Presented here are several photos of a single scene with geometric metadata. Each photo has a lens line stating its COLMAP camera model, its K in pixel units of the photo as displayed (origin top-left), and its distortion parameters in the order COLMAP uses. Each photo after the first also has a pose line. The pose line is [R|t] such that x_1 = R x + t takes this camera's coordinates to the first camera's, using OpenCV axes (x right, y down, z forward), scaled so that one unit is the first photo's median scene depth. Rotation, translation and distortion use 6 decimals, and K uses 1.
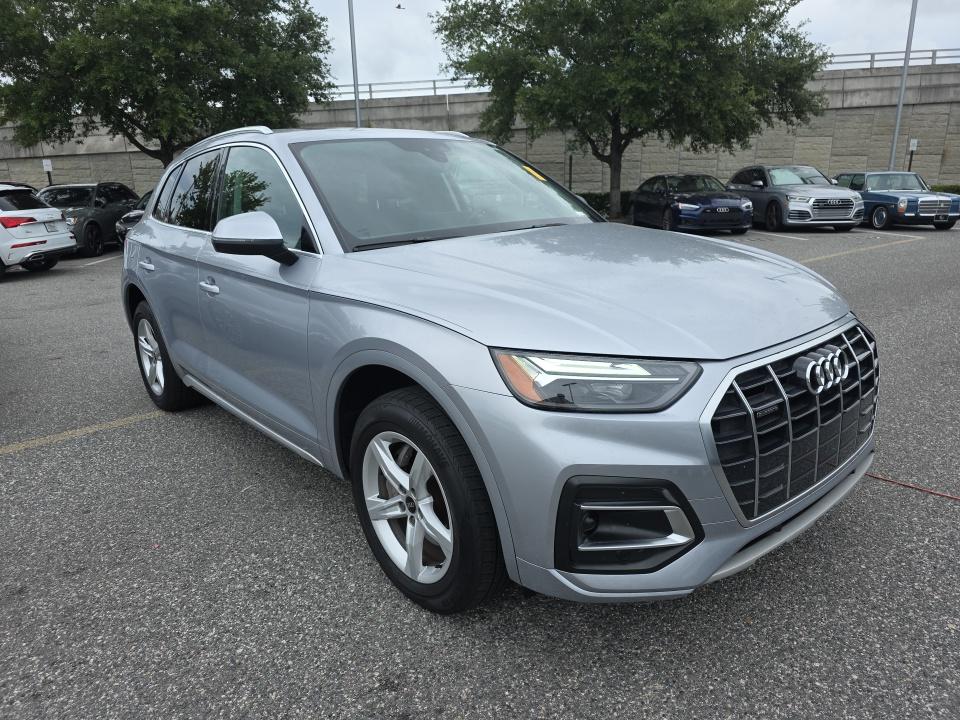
lens RADIAL K [[662.6, 0, 480.0], [0, 662.6, 360.0], [0, 0, 1]] dist [0.001210, -0.004609]
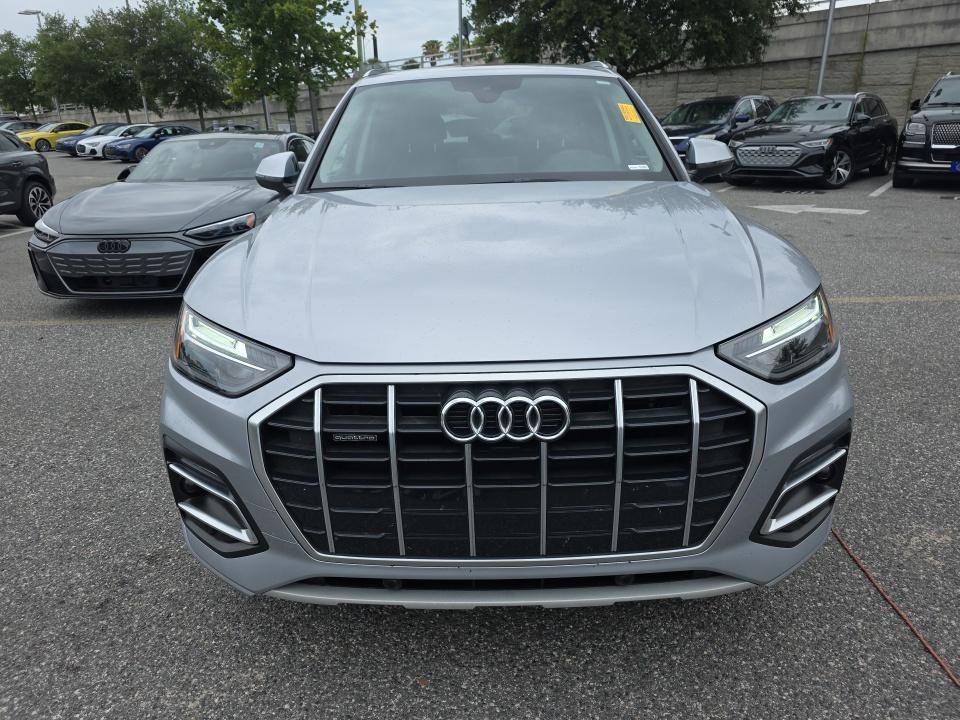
lens RADIAL K [[662.6, 0, 480.0], [0, 662.6, 360.0], [0, 0, 1]] dist [0.001210, -0.004609]
pose [[0.738521, 0.232196, -0.632986, 0.995594], [-0.164641, 0.972514, 0.164652, -0.164095], [0.653820, -0.017384, 0.756451, 0.480285]]
